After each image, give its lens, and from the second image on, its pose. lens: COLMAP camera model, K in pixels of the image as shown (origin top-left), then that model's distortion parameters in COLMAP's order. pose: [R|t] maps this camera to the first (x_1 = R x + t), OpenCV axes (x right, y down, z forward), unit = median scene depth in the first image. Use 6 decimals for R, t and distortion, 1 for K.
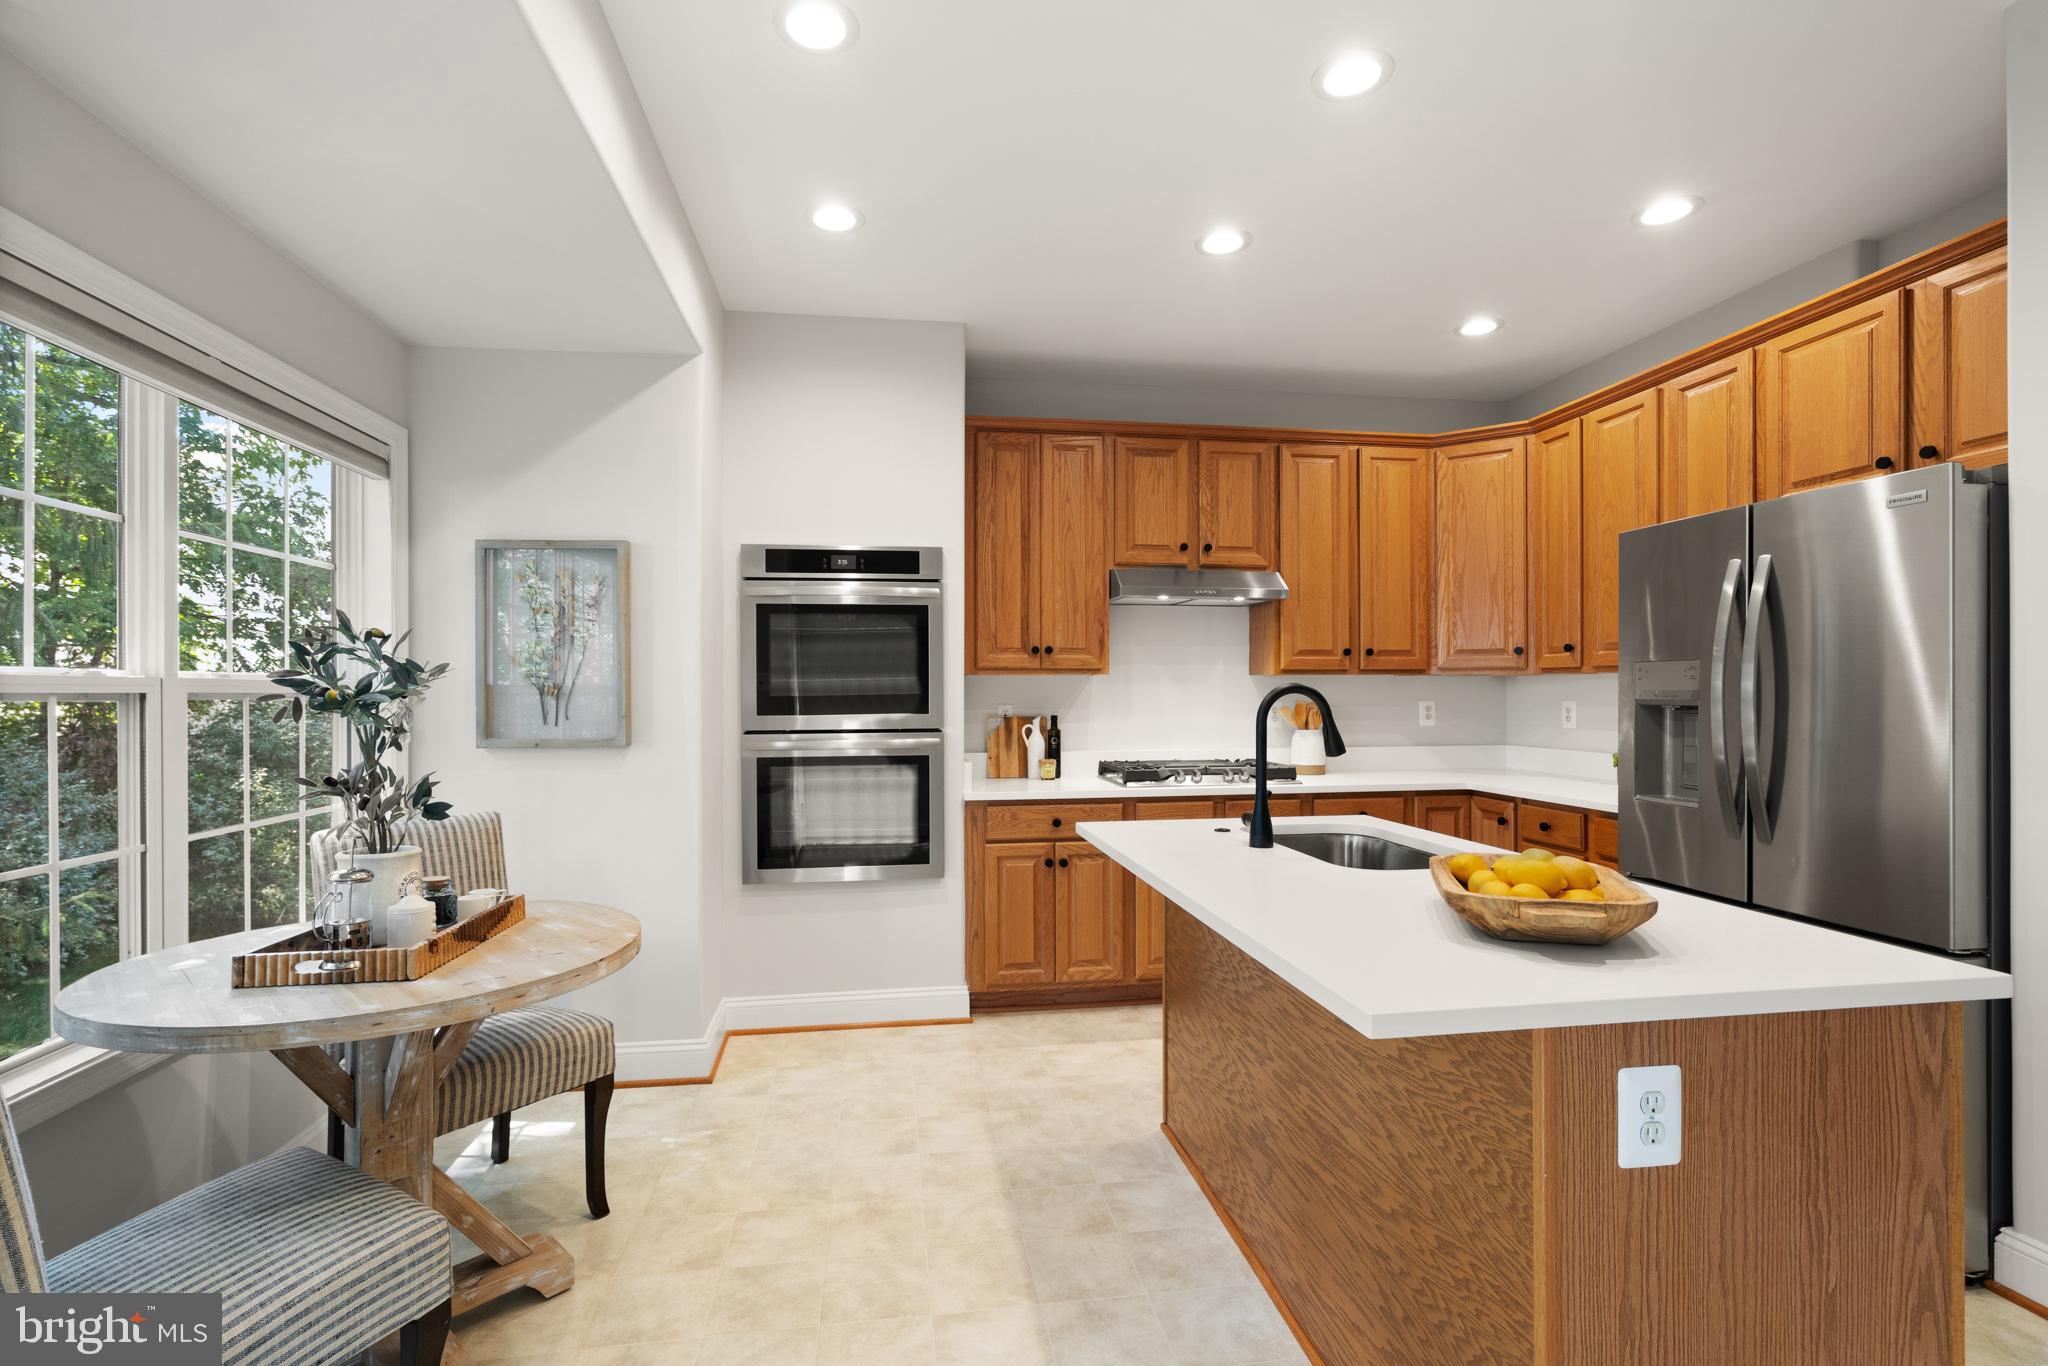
lens RADIAL K [[943.0, 0, 1009.0], [0, 943.0, 679.2], [0, 0, 1]] dist [-0.007567, 0.003951]
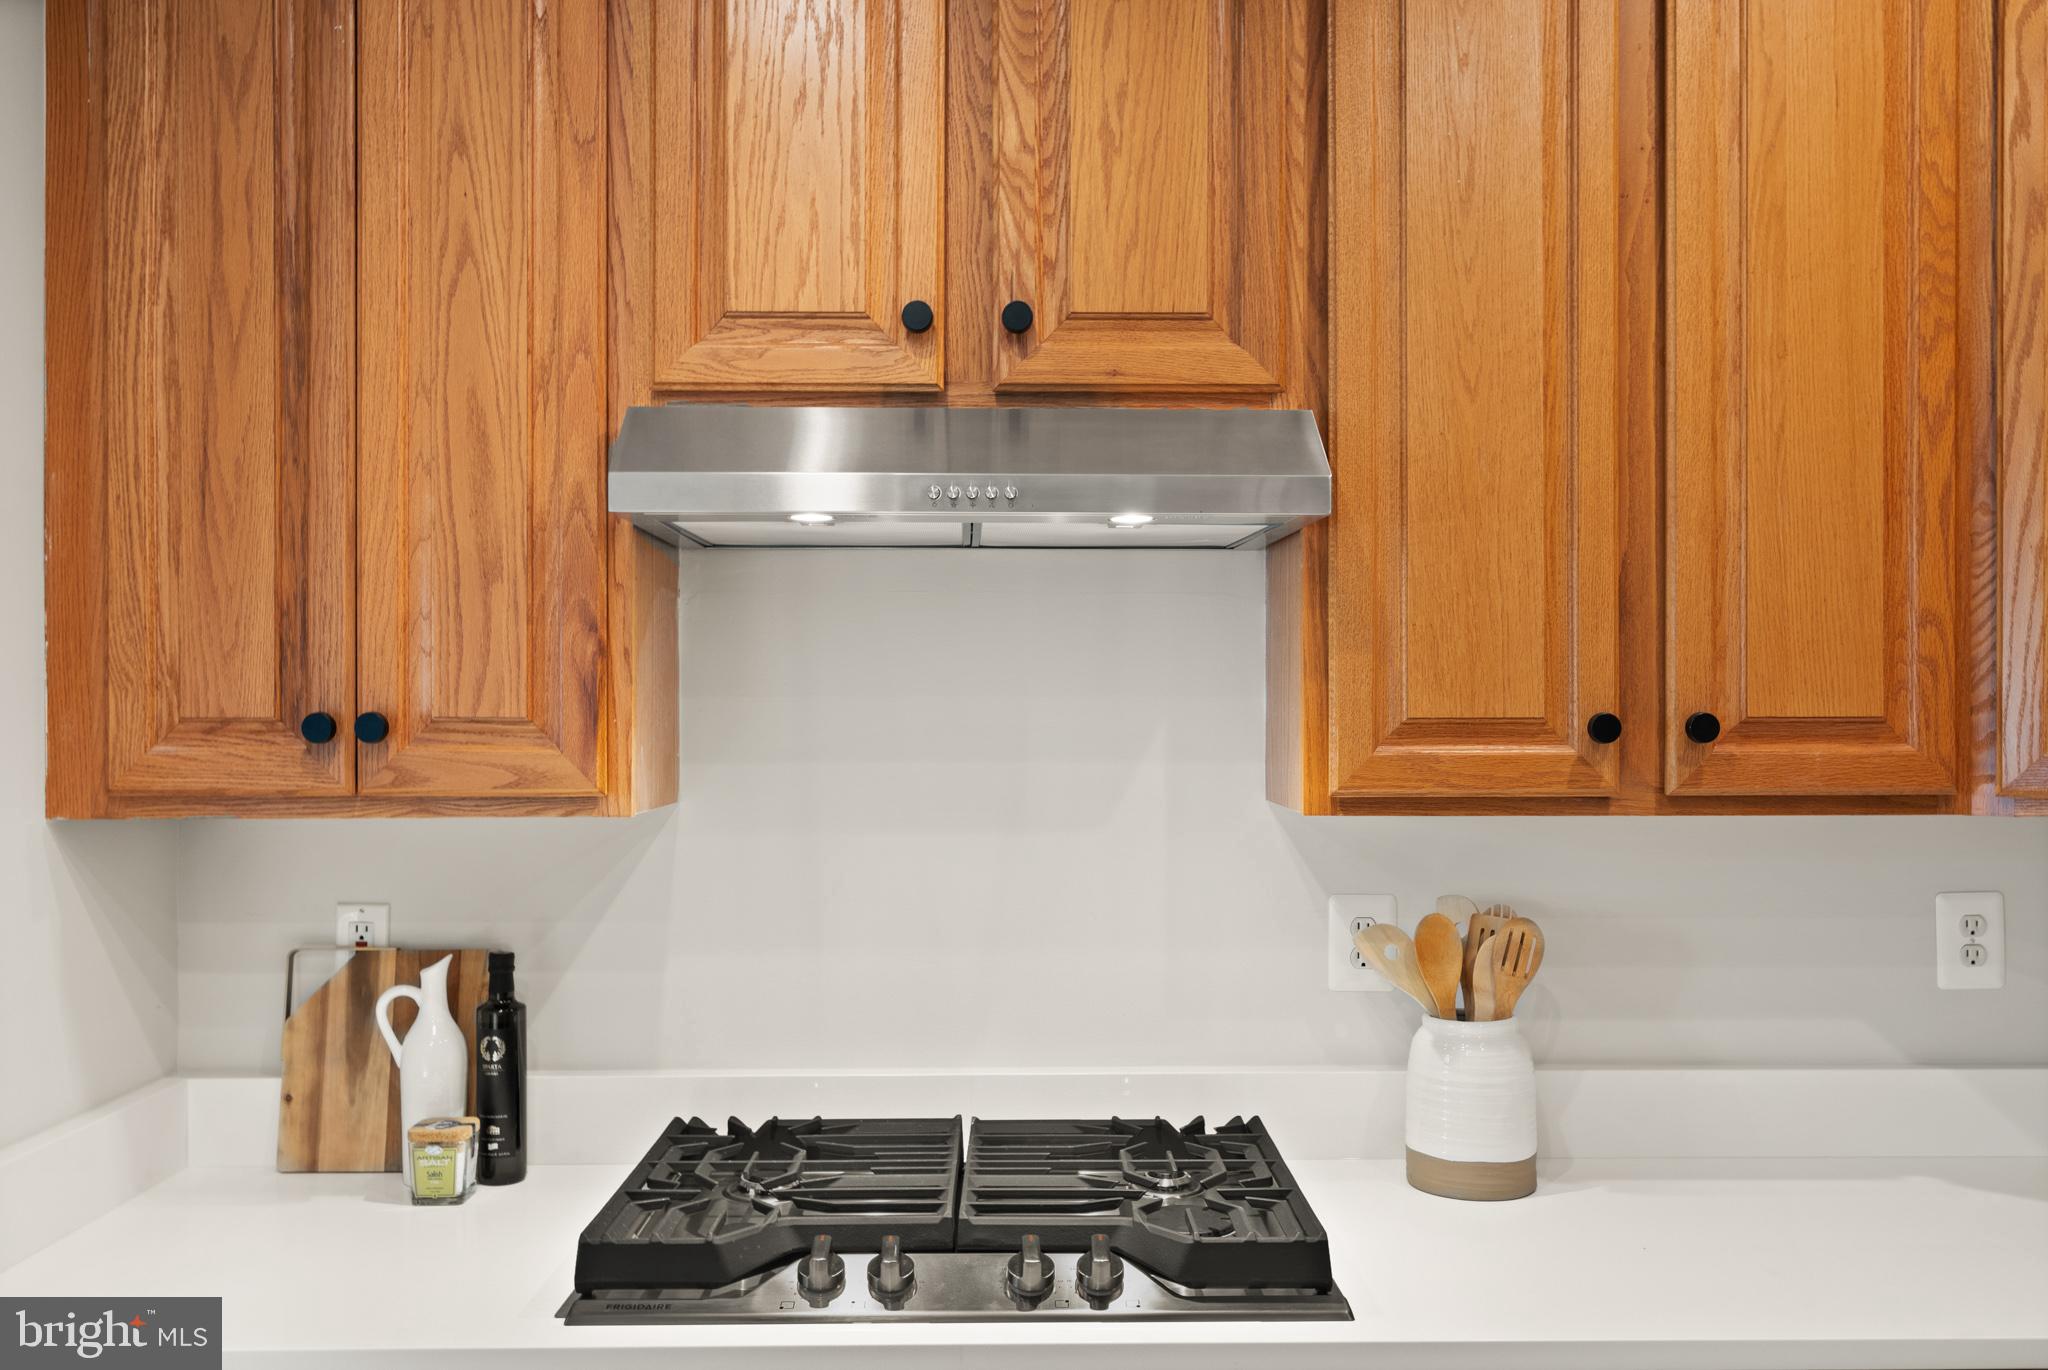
lens RADIAL K [[1696.0, 0, 991.2], [0, 1696.0, 690.0], [0, 0, 1]] dist [0.009483, 0.001499]
pose [[0.990863, -0.001249, -0.134869, 0.293078], [0.002140, 0.999977, 0.006459, -0.047372], [0.134858, -0.006689, 0.990842, 0.605898]]
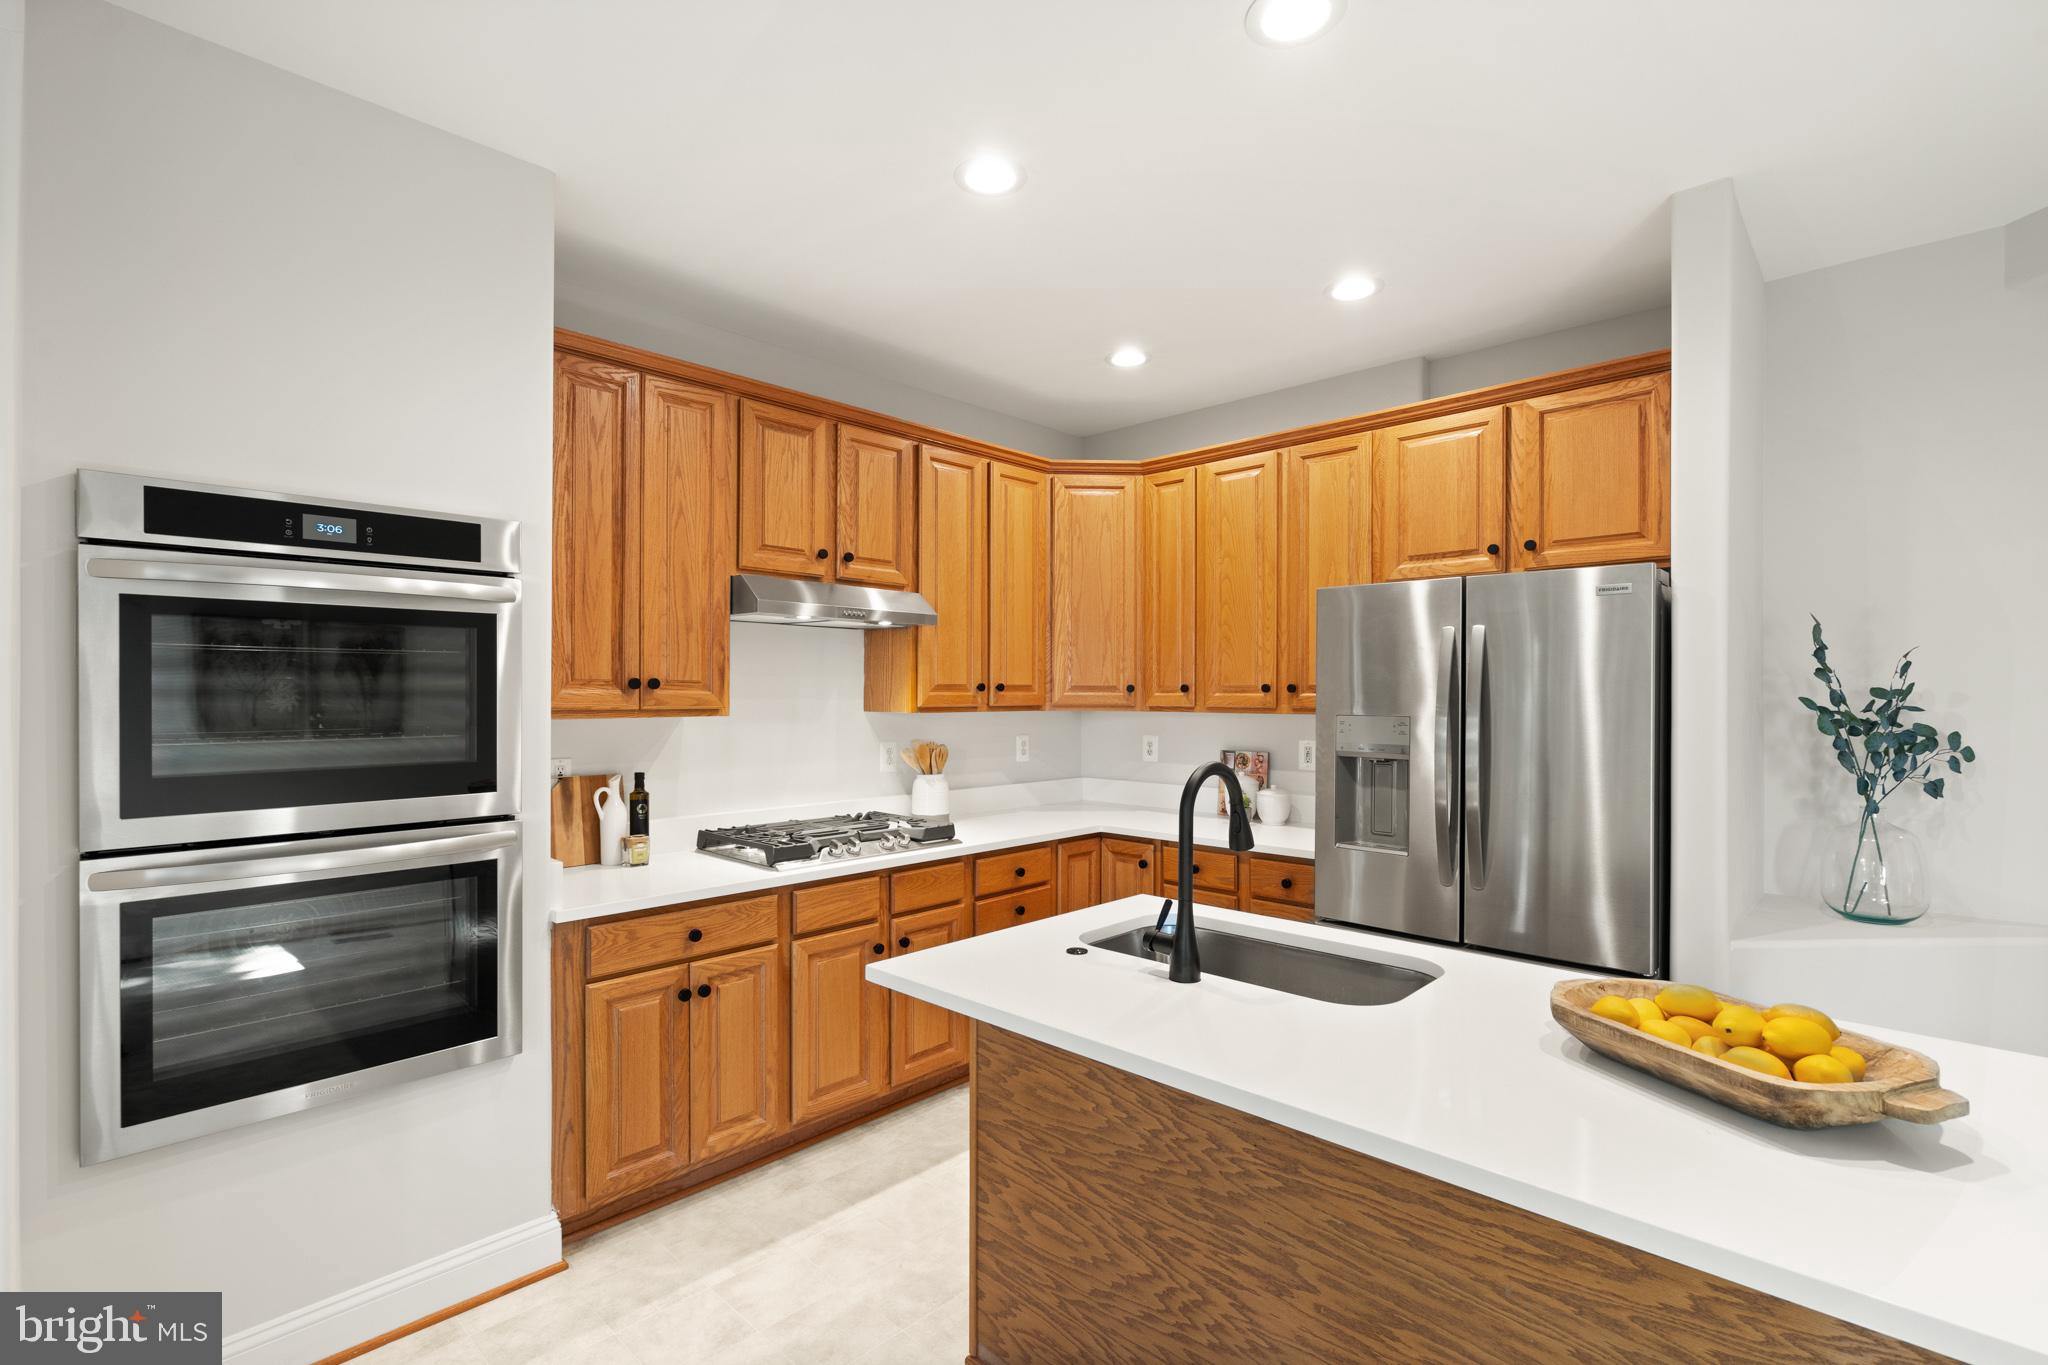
lens RADIAL K [[943.0, 0, 1021.0], [0, 943.0, 693.2], [0, 0, 1]] dist [-0.007567, 0.003951]
pose [[0.786327, 0.003524, 0.617800, -0.189595], [-0.011991, 0.999882, 0.009559, -0.036492], [-0.617694, -0.014925, 0.786277, 0.300770]]
